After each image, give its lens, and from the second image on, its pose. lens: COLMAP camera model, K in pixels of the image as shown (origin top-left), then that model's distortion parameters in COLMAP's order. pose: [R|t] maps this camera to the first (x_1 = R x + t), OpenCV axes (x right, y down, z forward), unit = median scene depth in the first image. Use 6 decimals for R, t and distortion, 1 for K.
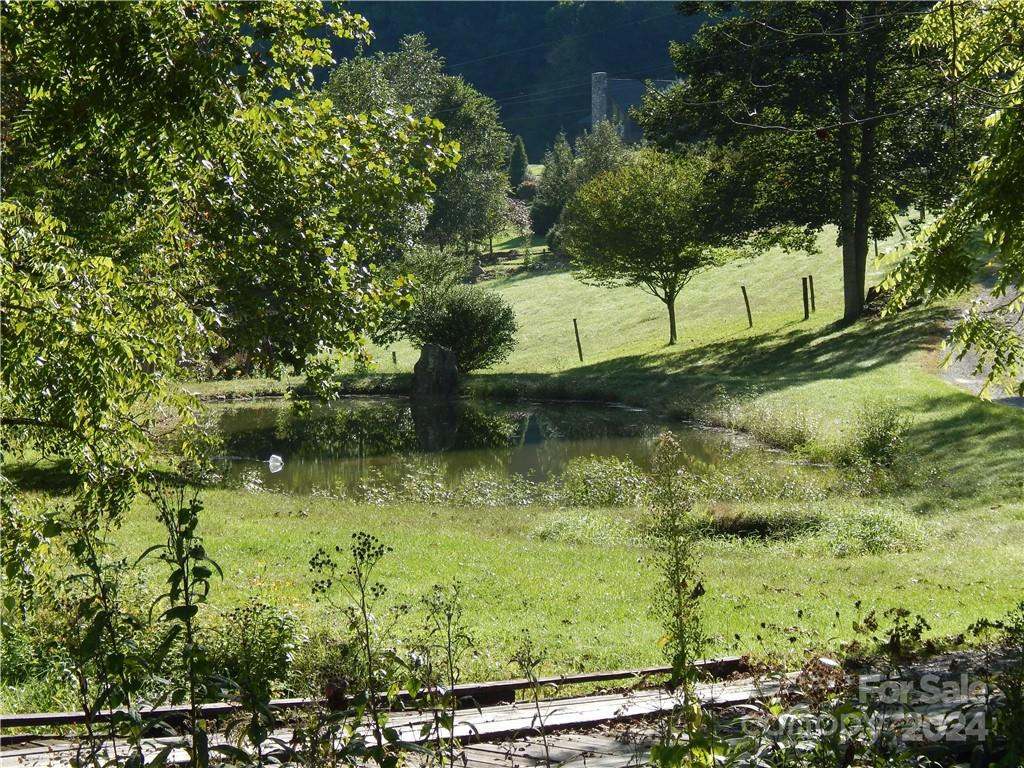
lens RADIAL K [[2766.8, 0, 515.0], [0, 2766.8, 380.9], [0, 0, 1]] dist [0.026577, 0.000000]
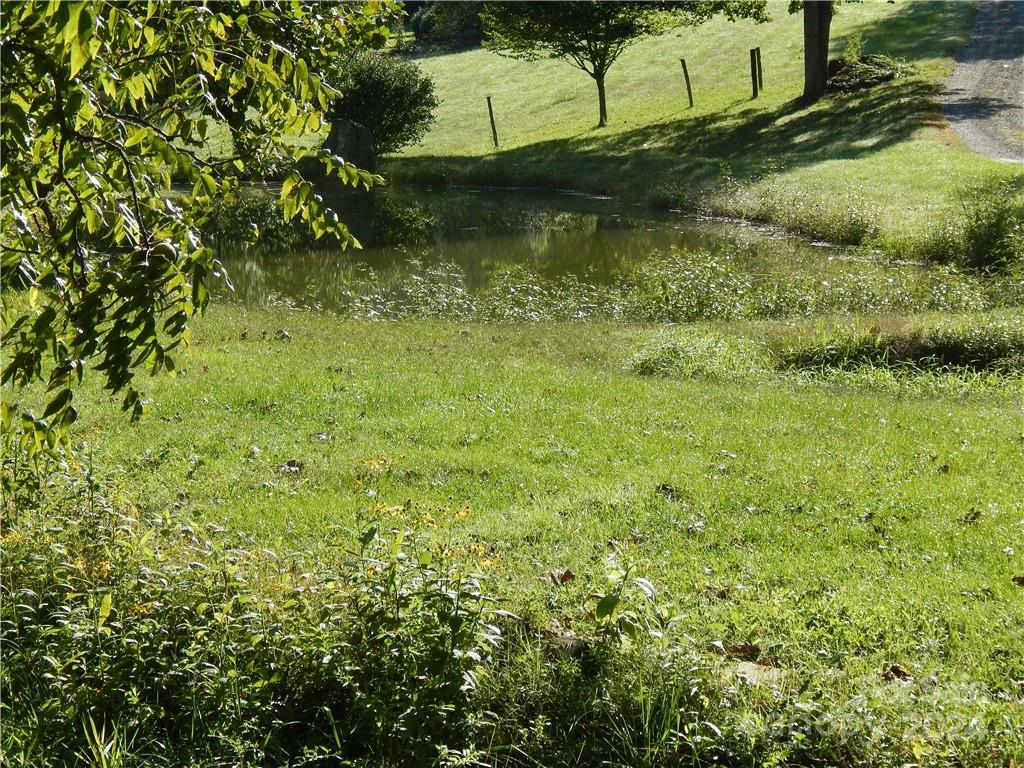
lens RADIAL K [[2766.8, 0, 514.2], [0, 2766.8, 386.1], [0, 0, 1]] dist [0.026577, 0.000000]
pose [[0.998086, -0.004832, 0.061652, -0.031514], [0.000340, 0.997357, 0.072661, 0.006376], [-0.061840, -0.072501, 0.995449, 0.174774]]
